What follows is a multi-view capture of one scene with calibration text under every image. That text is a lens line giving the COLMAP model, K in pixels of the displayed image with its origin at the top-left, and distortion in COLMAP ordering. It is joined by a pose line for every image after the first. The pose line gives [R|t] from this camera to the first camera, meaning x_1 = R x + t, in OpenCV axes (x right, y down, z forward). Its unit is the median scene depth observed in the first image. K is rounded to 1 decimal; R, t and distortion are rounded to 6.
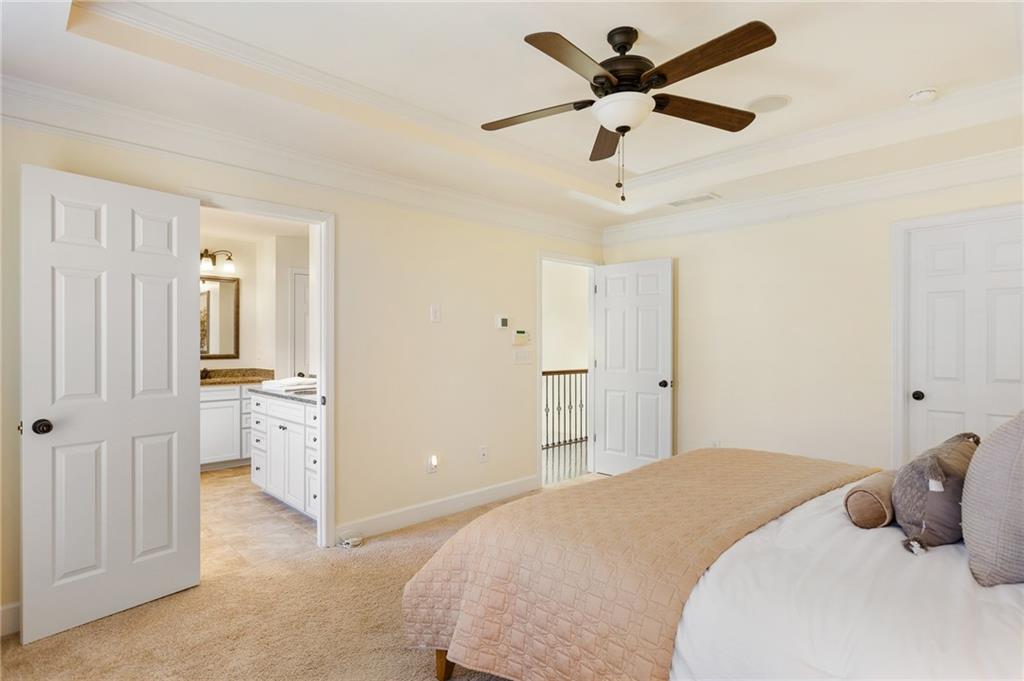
lens RADIAL K [[543.7, 0, 515.8], [0, 543.7, 346.9], [0, 0, 1]] dist [-0.002356, 0.000030]
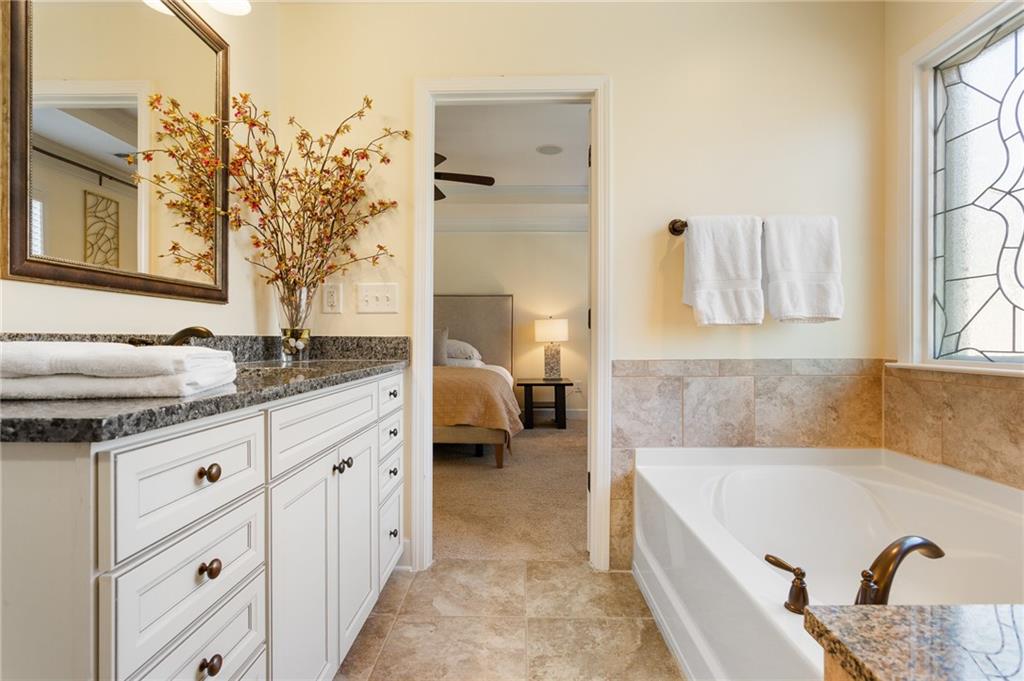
lens RADIAL K [[498.7, 0, 517.2], [0, 498.7, 339.1], [0, 0, 1]] dist [-0.007191, 0.000562]
pose [[-0.721436, -0.007156, 0.692445, -0.551410], [-0.001700, 0.999962, 0.008562, 0.047568], [-0.692480, 0.004999, -0.721420, 0.866604]]
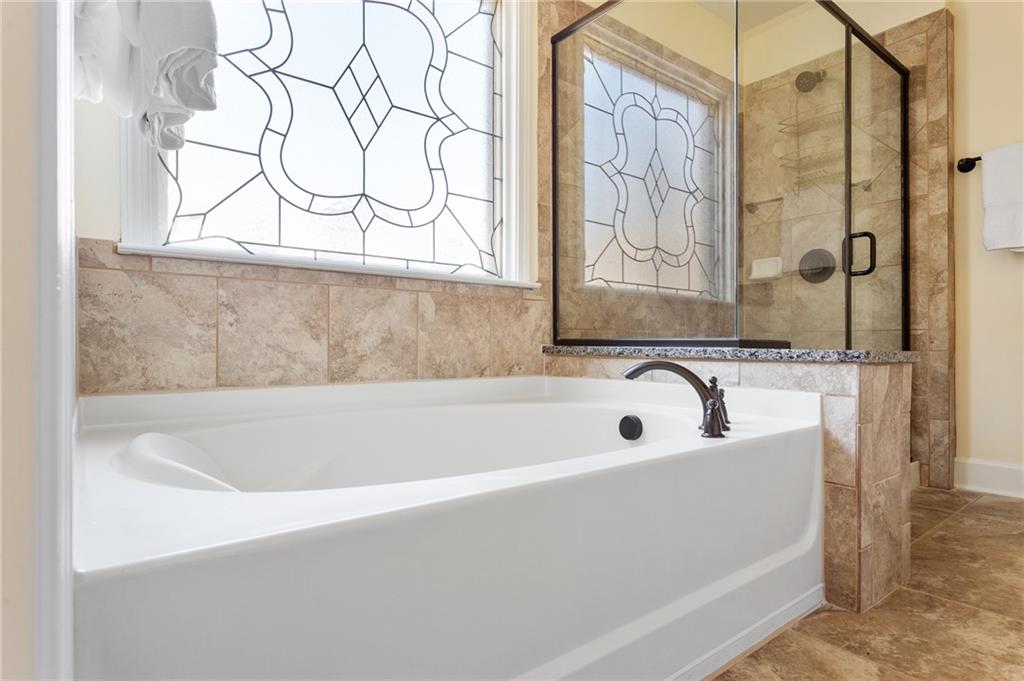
lens RADIAL K [[543.7, 0, 513.6], [0, 543.7, 344.7], [0, 0, 1]] dist [-0.002356, 0.000030]
pose [[-0.104069, -0.006134, -0.994551, -0.274968], [-0.004403, 0.999974, -0.005707, 0.113122], [0.994560, 0.003786, -0.104093, 0.606587]]
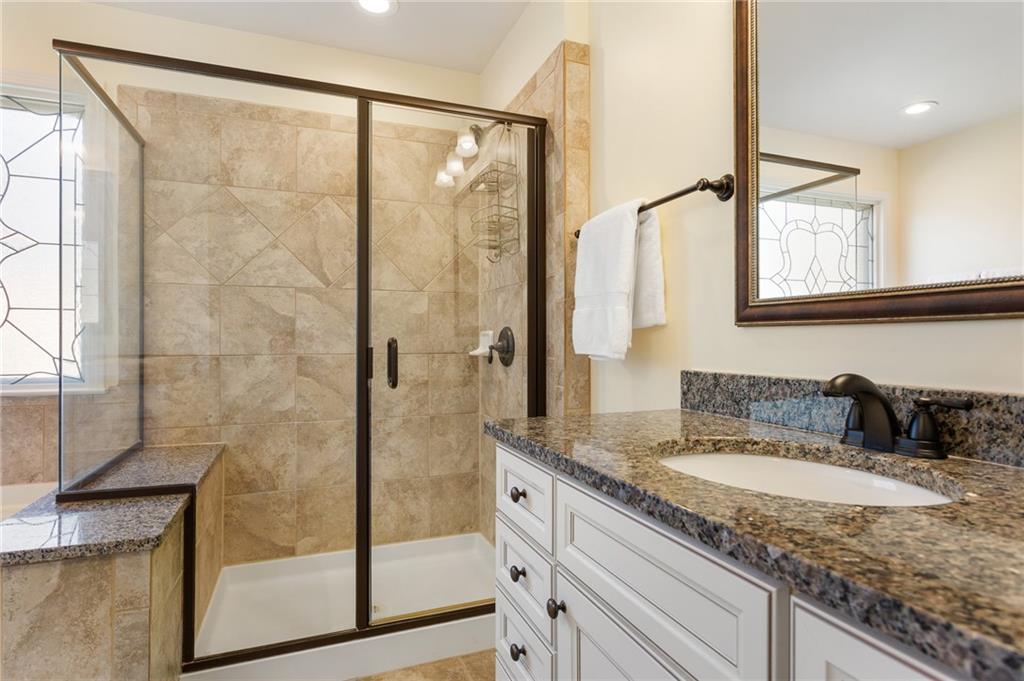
lens RADIAL K [[543.7, 0, 509.3], [0, 543.7, 342.2], [0, 0, 1]] dist [-0.002356, 0.000030]
pose [[-0.374260, -0.002293, -0.927321, -0.410807], [-0.008453, 0.999964, 0.000939, 0.031104], [0.927285, 0.008190, -0.374266, 0.997395]]
